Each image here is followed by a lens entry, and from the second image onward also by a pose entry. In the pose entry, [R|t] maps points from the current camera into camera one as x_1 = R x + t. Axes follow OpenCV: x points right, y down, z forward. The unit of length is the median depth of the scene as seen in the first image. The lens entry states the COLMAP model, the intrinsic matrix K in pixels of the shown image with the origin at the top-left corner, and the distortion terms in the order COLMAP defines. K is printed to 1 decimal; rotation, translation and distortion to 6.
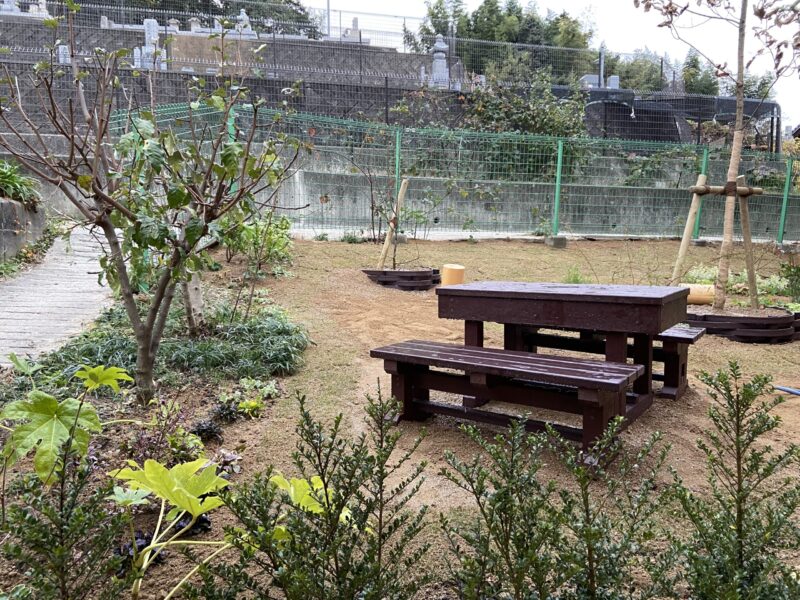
lens RADIAL K [[591.6, 0, 400.0], [0, 591.6, 300.0], [0, 0, 1]] dist [0.116580, -0.145078]
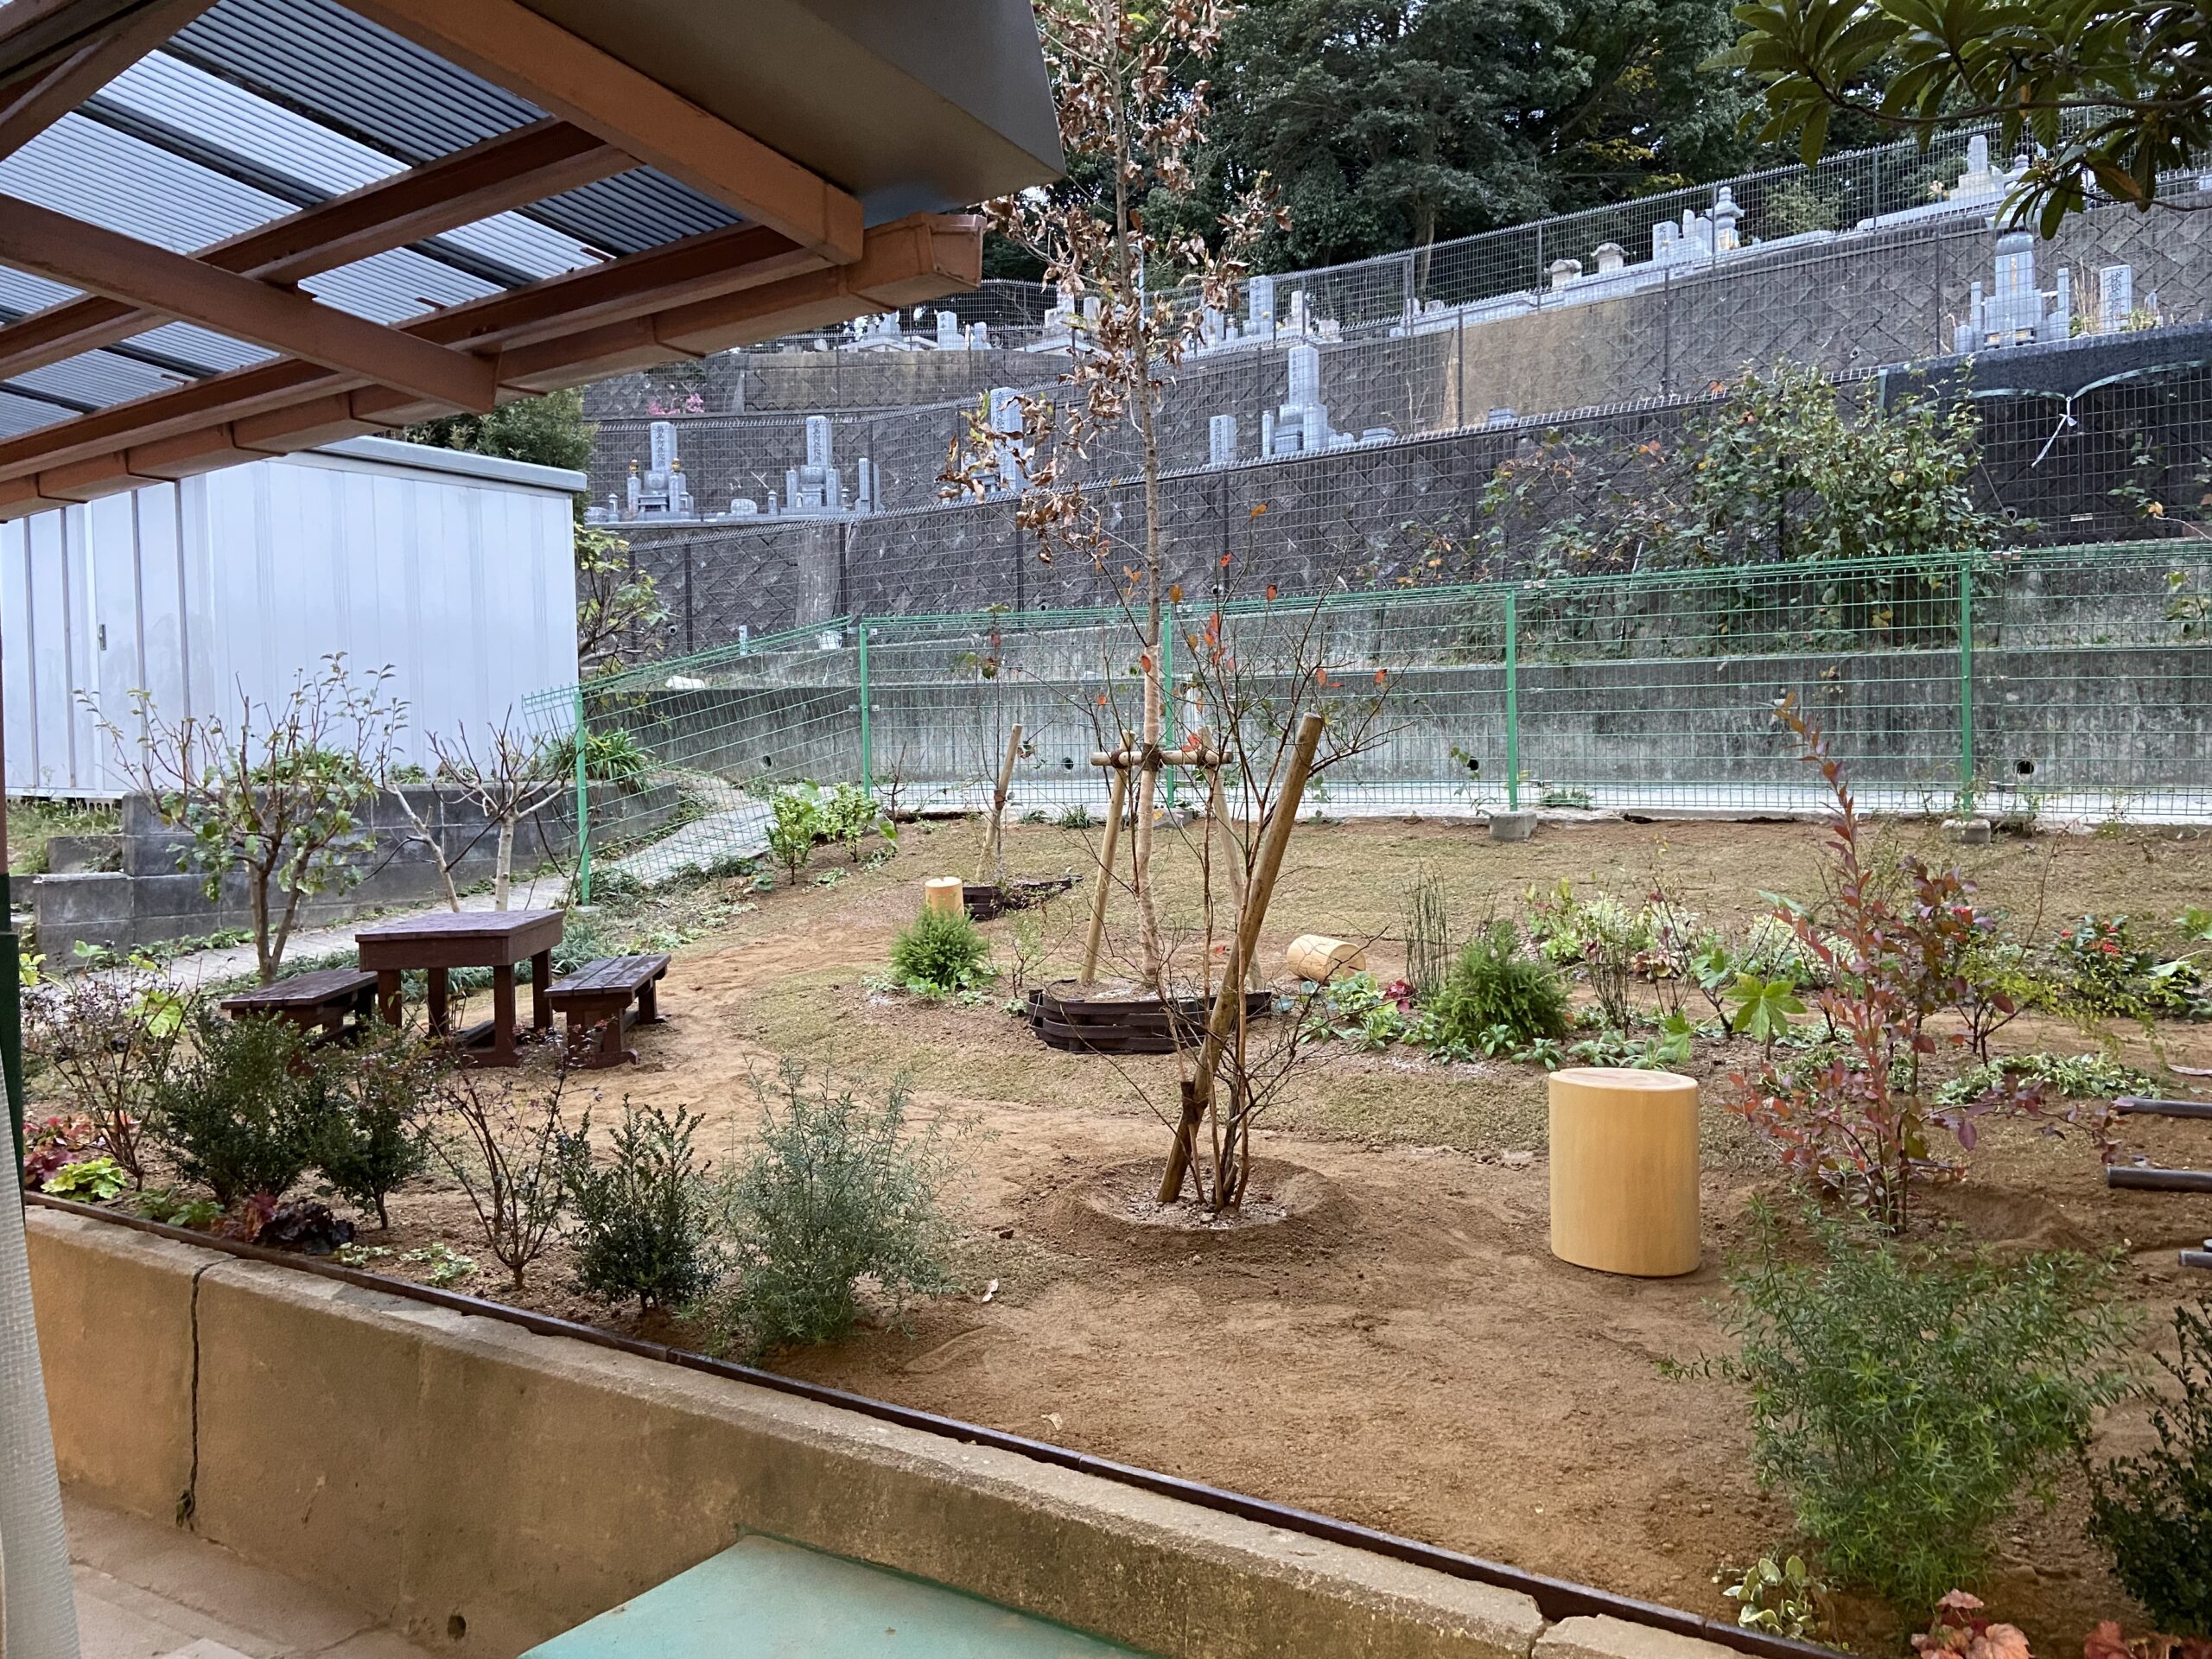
lens RADIAL K [[1635.6, 0, 1106.0], [0, 1635.6, 829.5], [0, 0, 1]] dist [0.116580, -0.145078]
pose [[0.651078, 0.019624, -0.758757, 0.729137], [-0.057738, 0.998050, -0.023731, -0.036755], [0.756812, 0.059260, 0.650941, 0.013498]]
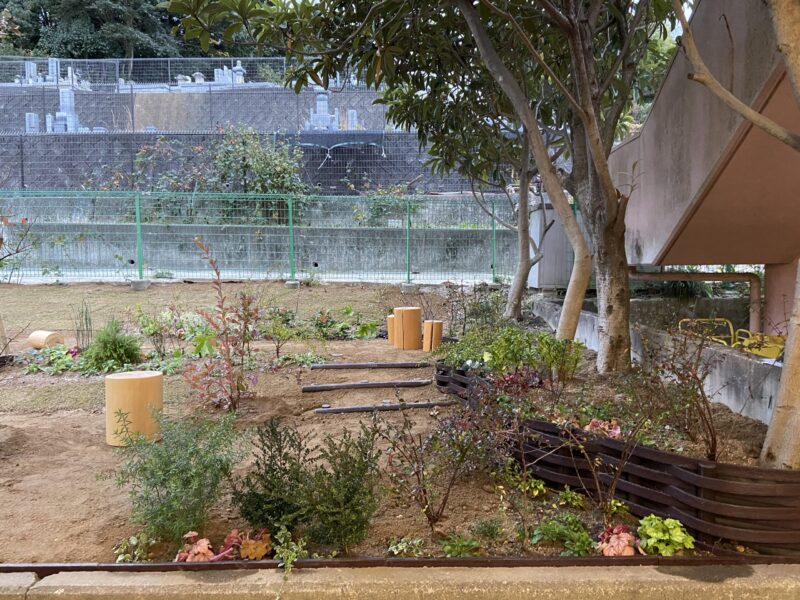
lens RADIAL K [[591.6, 0, 400.0], [0, 591.6, 300.0], [0, 0, 1]] dist [0.116580, -0.145078]
pose [[0.962886, 0.011743, -0.269654, 0.781598], [-0.019829, 0.999431, -0.027284, -0.035033], [0.269180, 0.031618, 0.962571, 0.037371]]
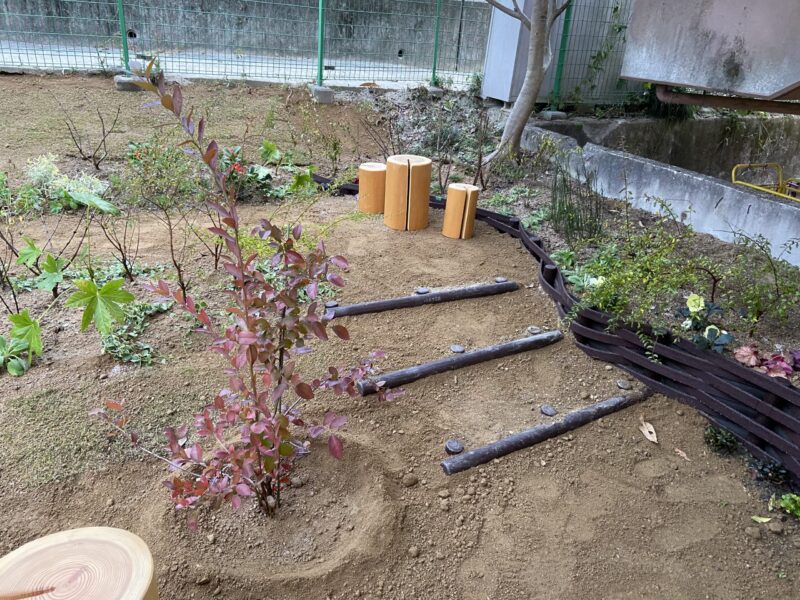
lens RADIAL K [[591.6, 0, 400.0], [0, 591.6, 300.0], [0, 0, 1]] dist [0.116580, -0.145078]
pose [[0.992434, 0.006712, 0.122596, 0.565074], [-0.048065, 0.940052, 0.337628, -0.088270], [-0.112981, -0.340966, 0.933262, 0.264039]]
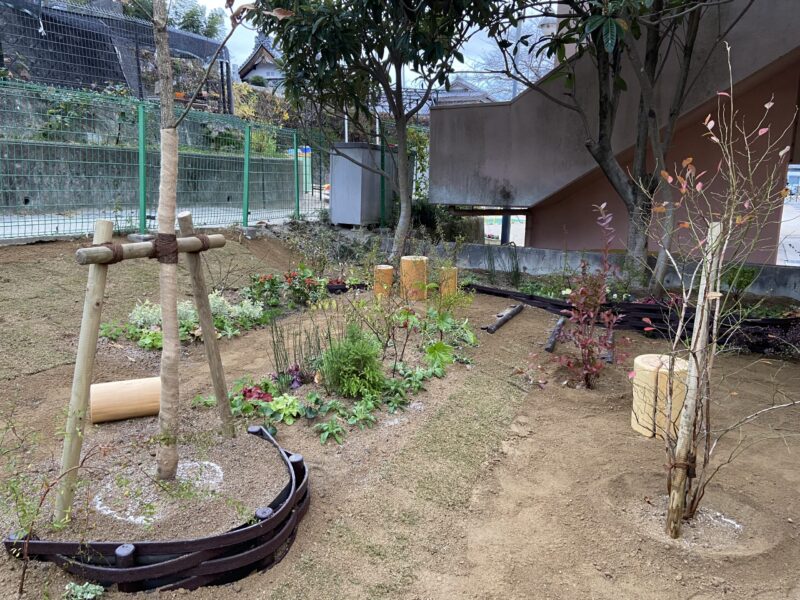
lens RADIAL K [[591.6, 0, 400.0], [0, 591.6, 300.0], [0, 0, 1]] dist [0.116580, -0.145078]
pose [[0.683344, -0.138664, 0.716808, 0.143442], [0.049752, 0.988360, 0.143765, -0.090664], [-0.728400, -0.062578, 0.682289, 0.235901]]
